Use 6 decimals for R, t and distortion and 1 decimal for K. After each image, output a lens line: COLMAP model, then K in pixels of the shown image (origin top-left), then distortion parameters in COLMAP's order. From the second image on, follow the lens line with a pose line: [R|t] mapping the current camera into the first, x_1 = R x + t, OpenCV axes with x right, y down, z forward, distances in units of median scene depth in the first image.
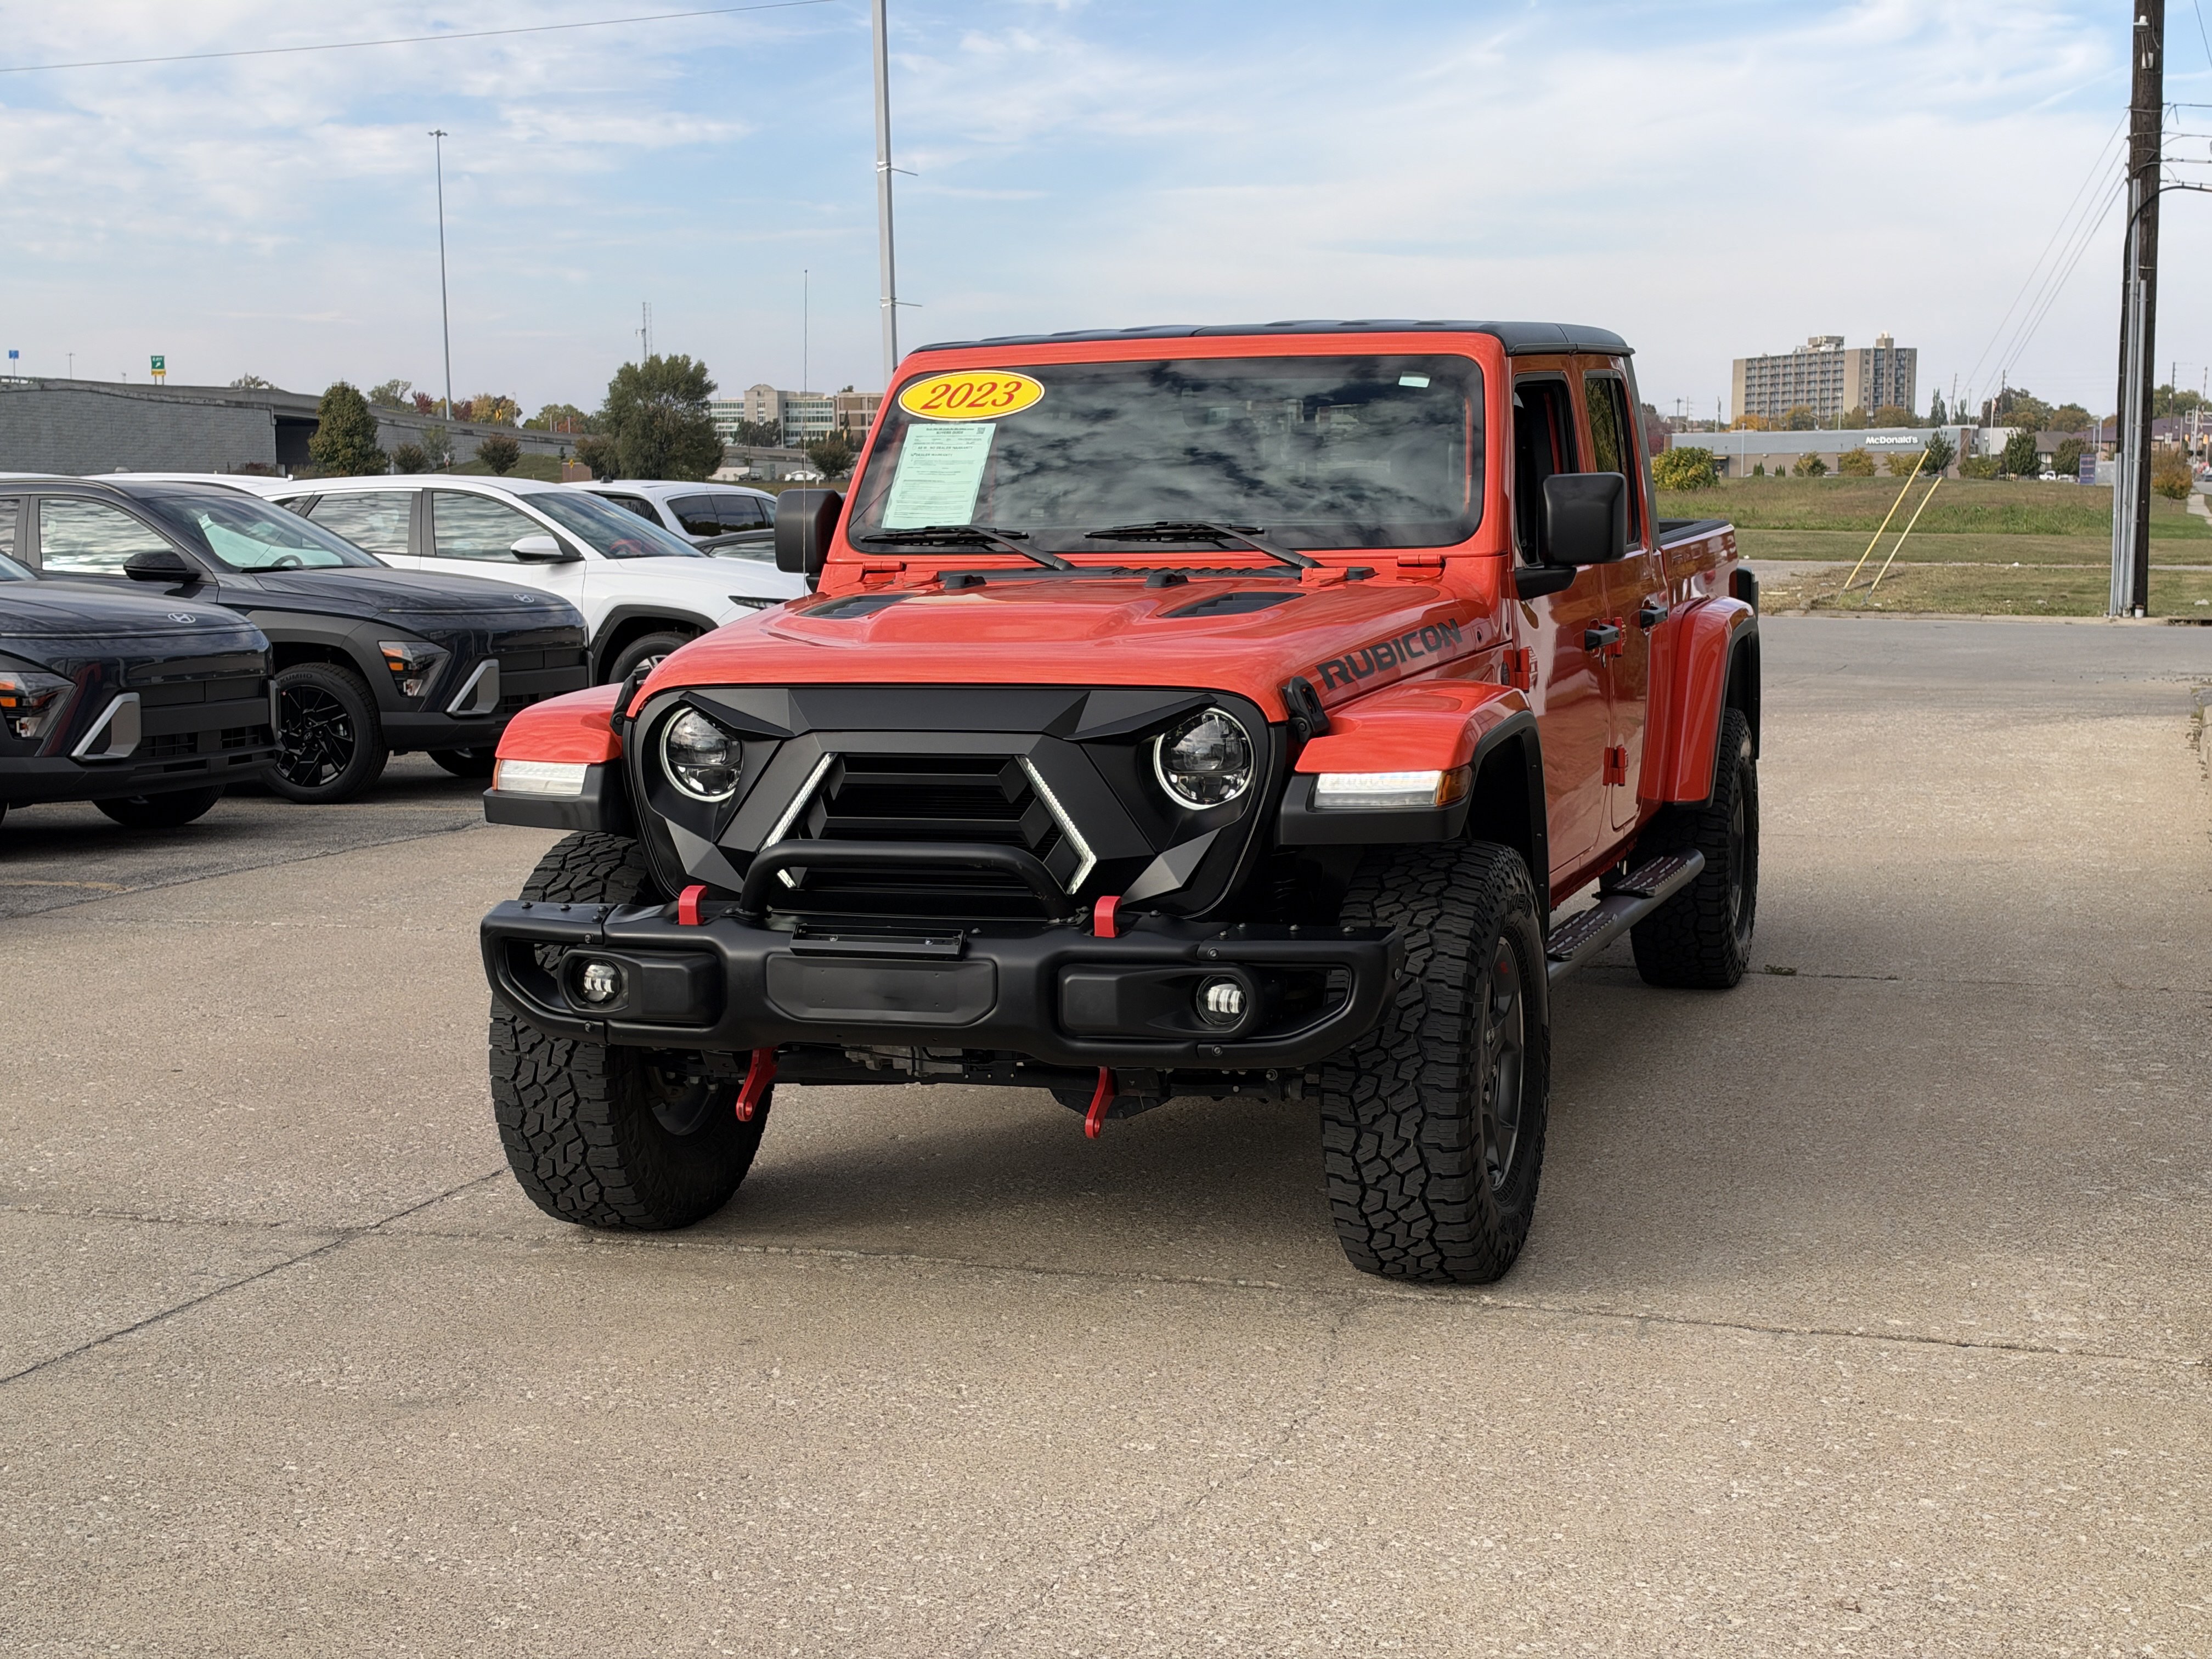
lens RADIAL K [[3108.1, 0, 1111.0], [0, 3108.1, 947.2], [0, 0, 1]] dist [0.216178, -0.598312]
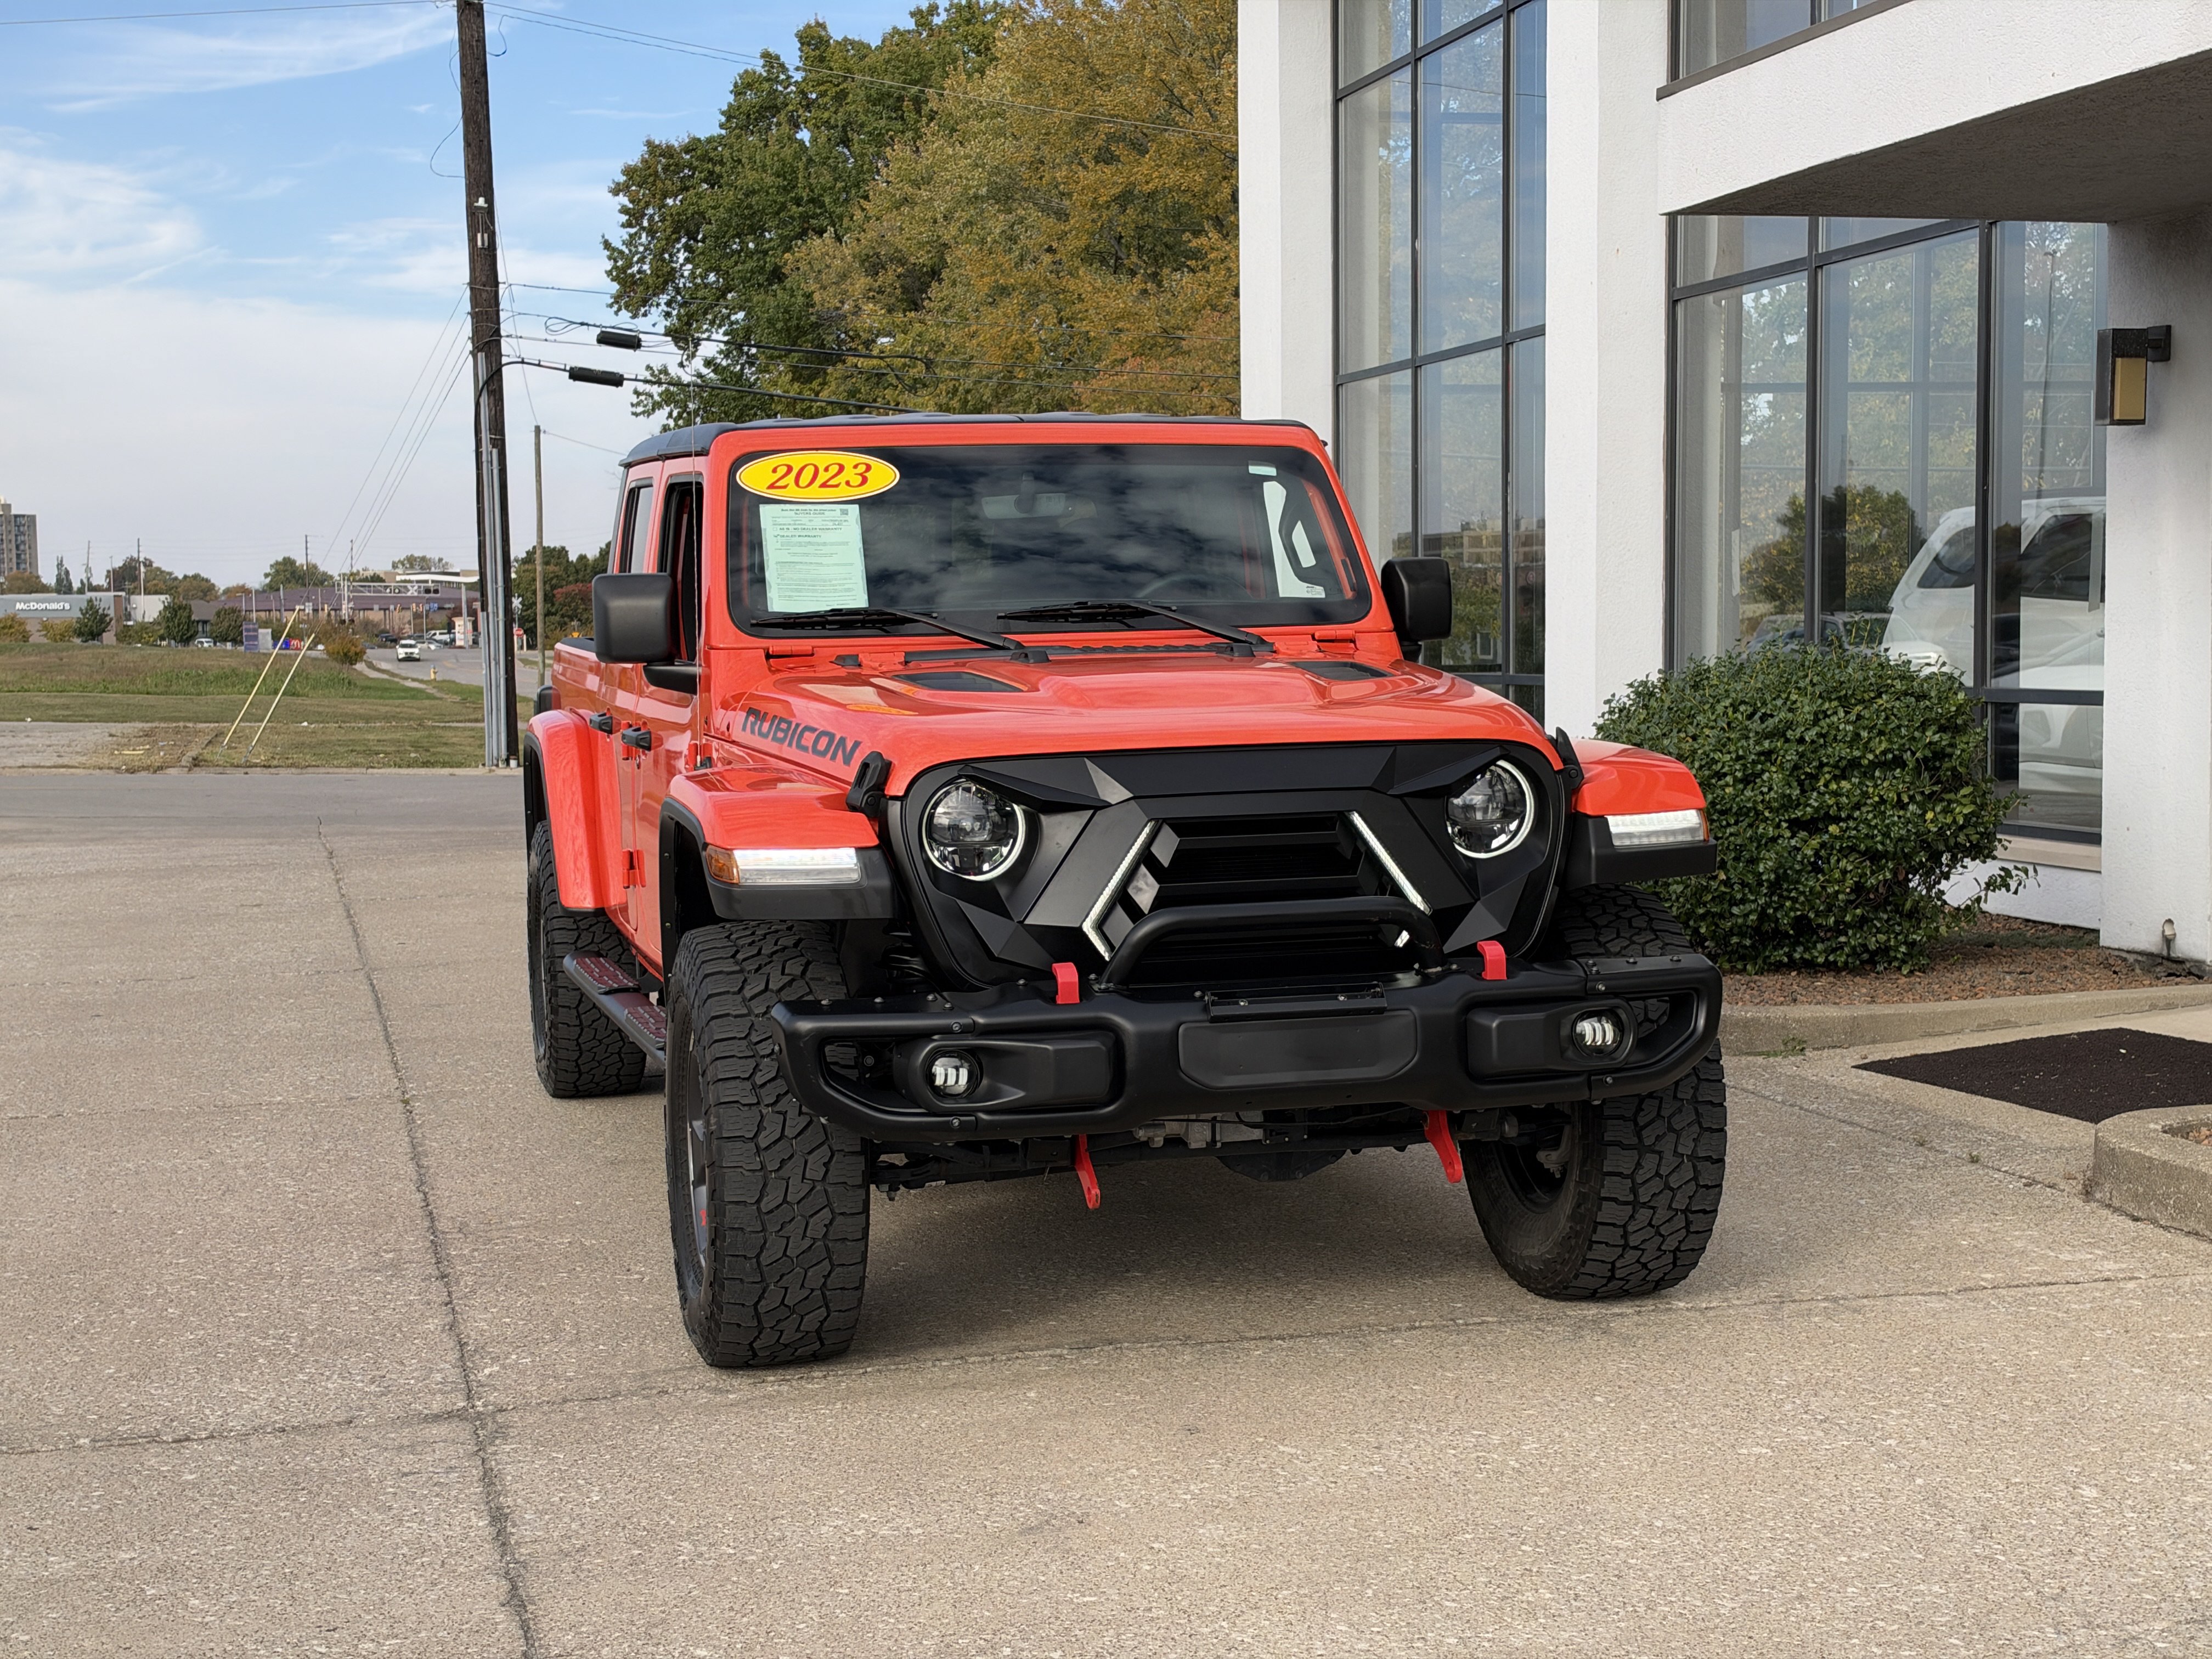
lens RADIAL K [[3108.1, 0, 1111.0], [0, 3108.1, 947.2], [0, 0, 1]] dist [0.216178, -0.598312]
pose [[0.840198, -0.060065, 0.538943, -0.592681], [0.088289, 0.995738, -0.026667, 0.001860], [-0.535044, 0.069989, 0.841920, 0.181757]]
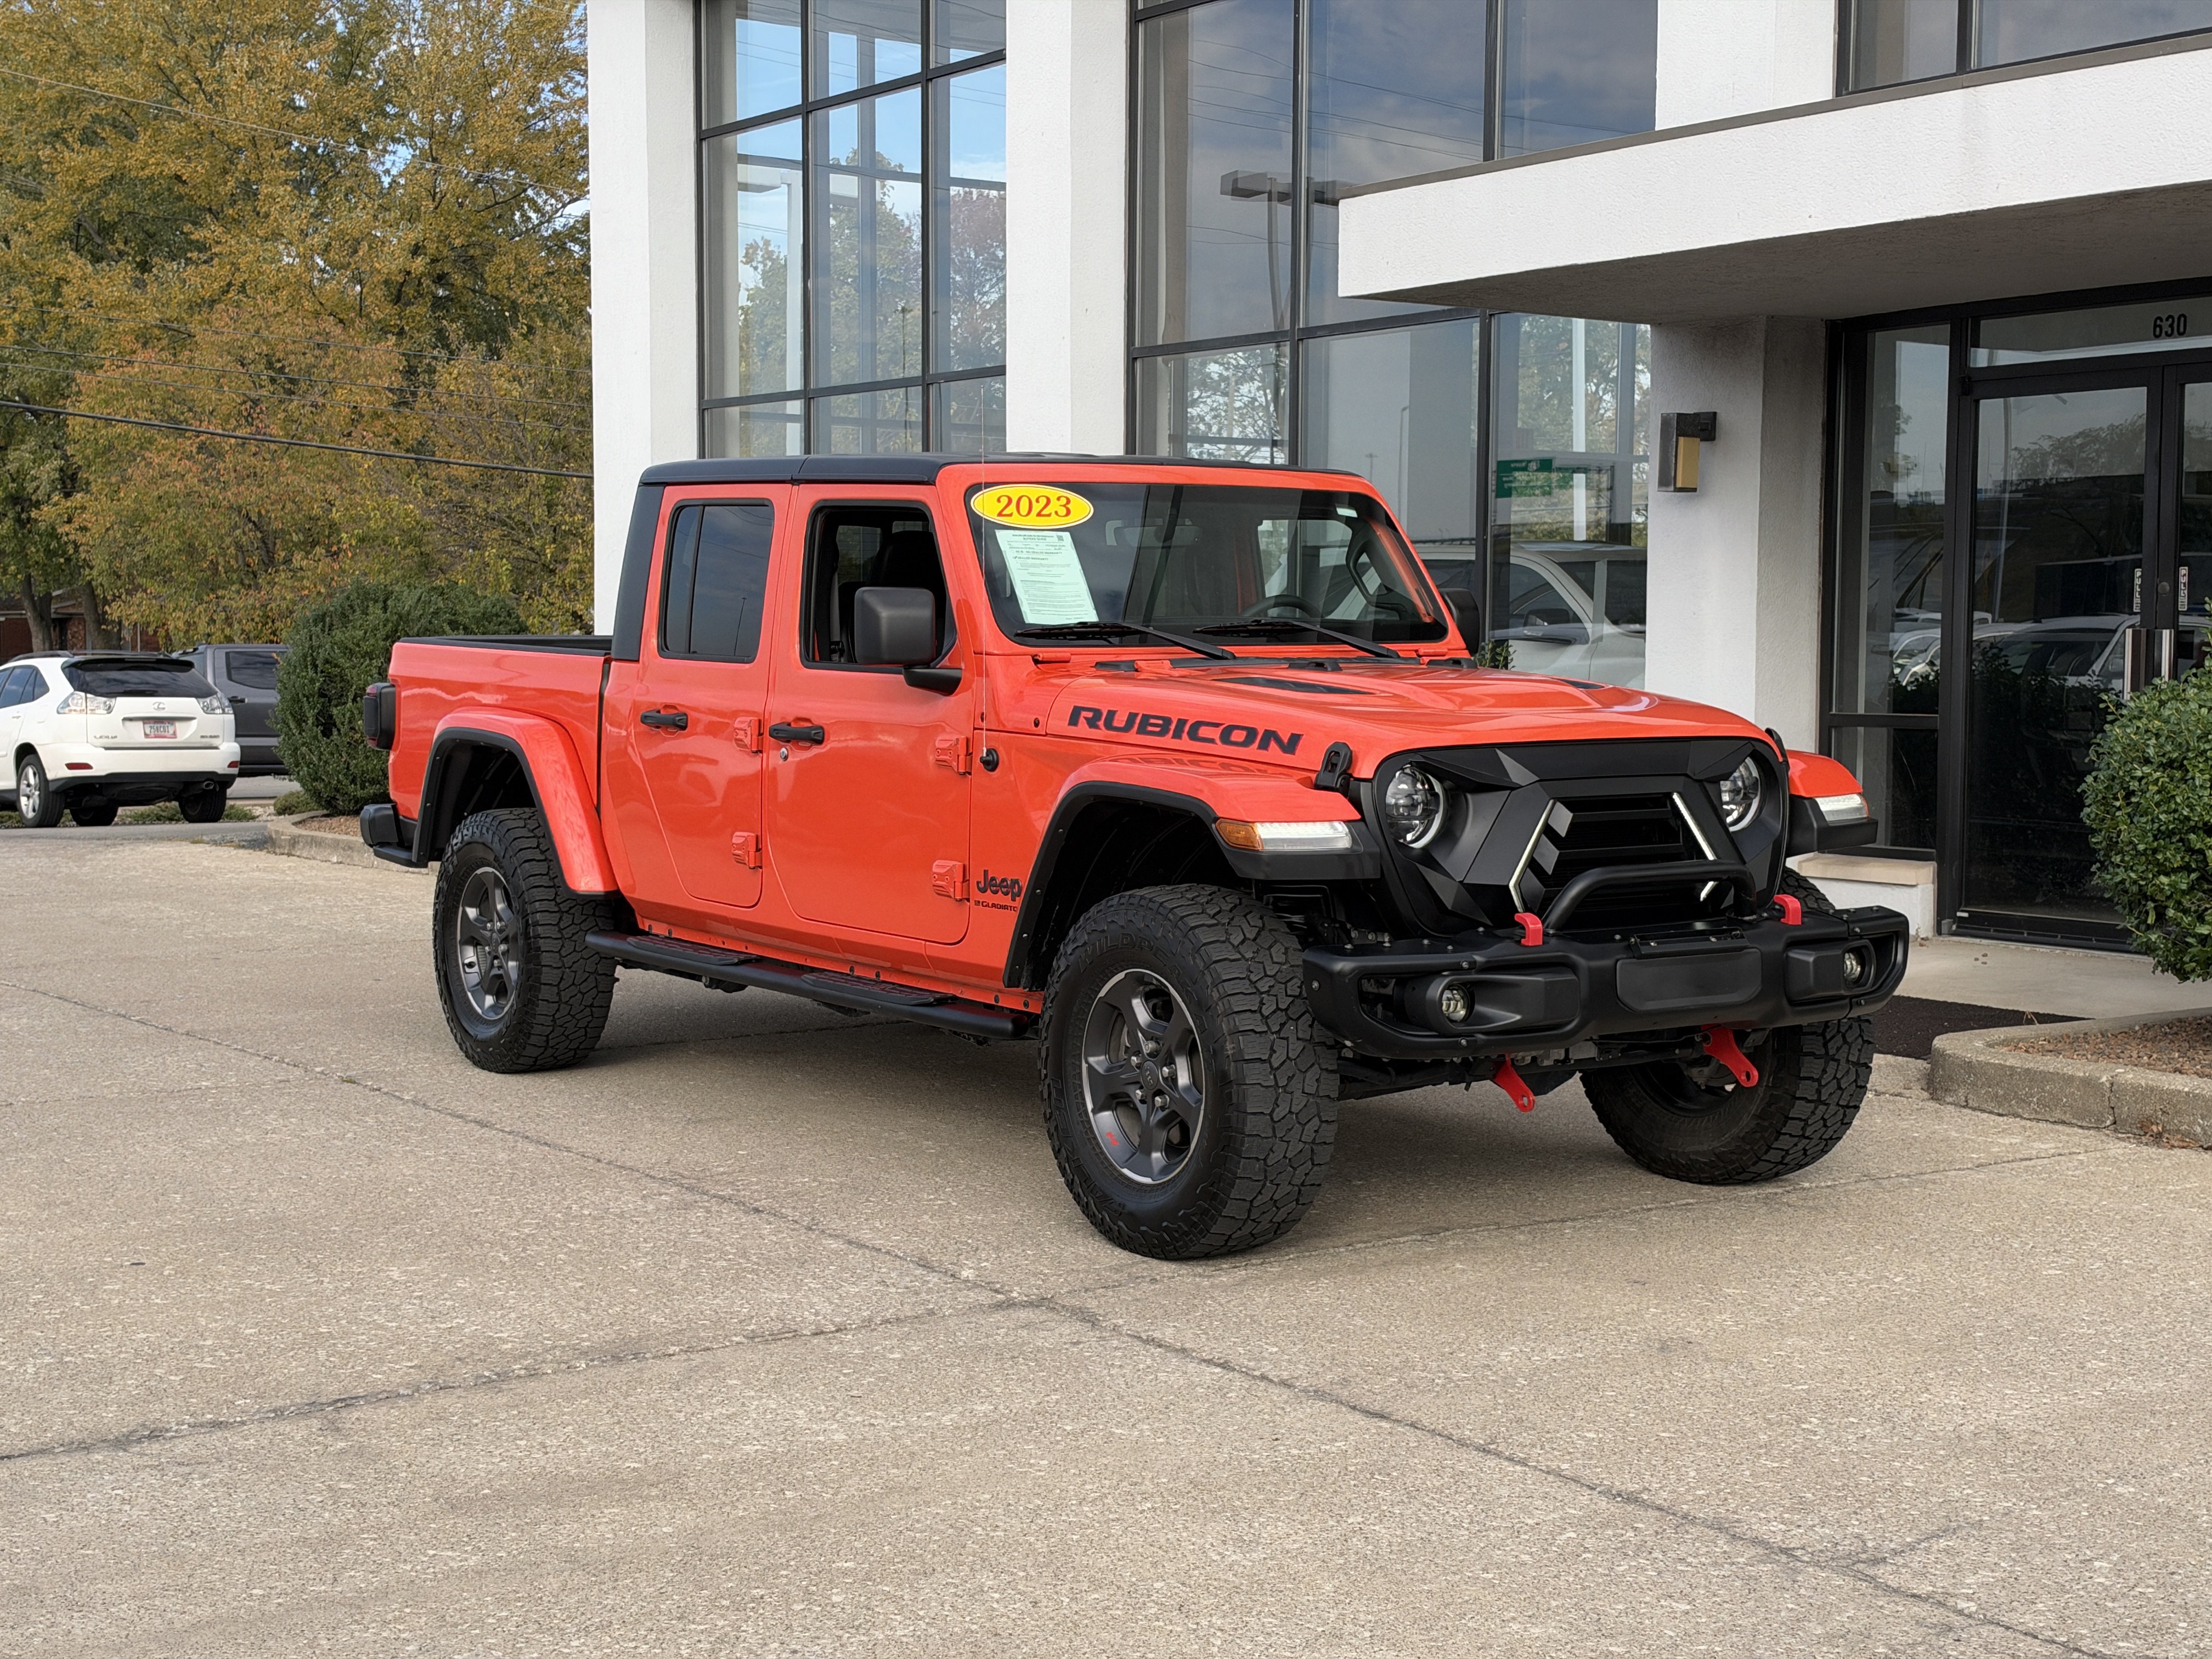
lens RADIAL K [[3108.1, 0, 1111.0], [0, 3108.1, 947.2], [0, 0, 1]] dist [0.216178, -0.598312]
pose [[0.601908, -0.067257, 0.795728, -1.097465], [0.107286, 0.994224, 0.002880, -0.025328], [-0.791326, 0.083637, 0.605647, 0.383392]]
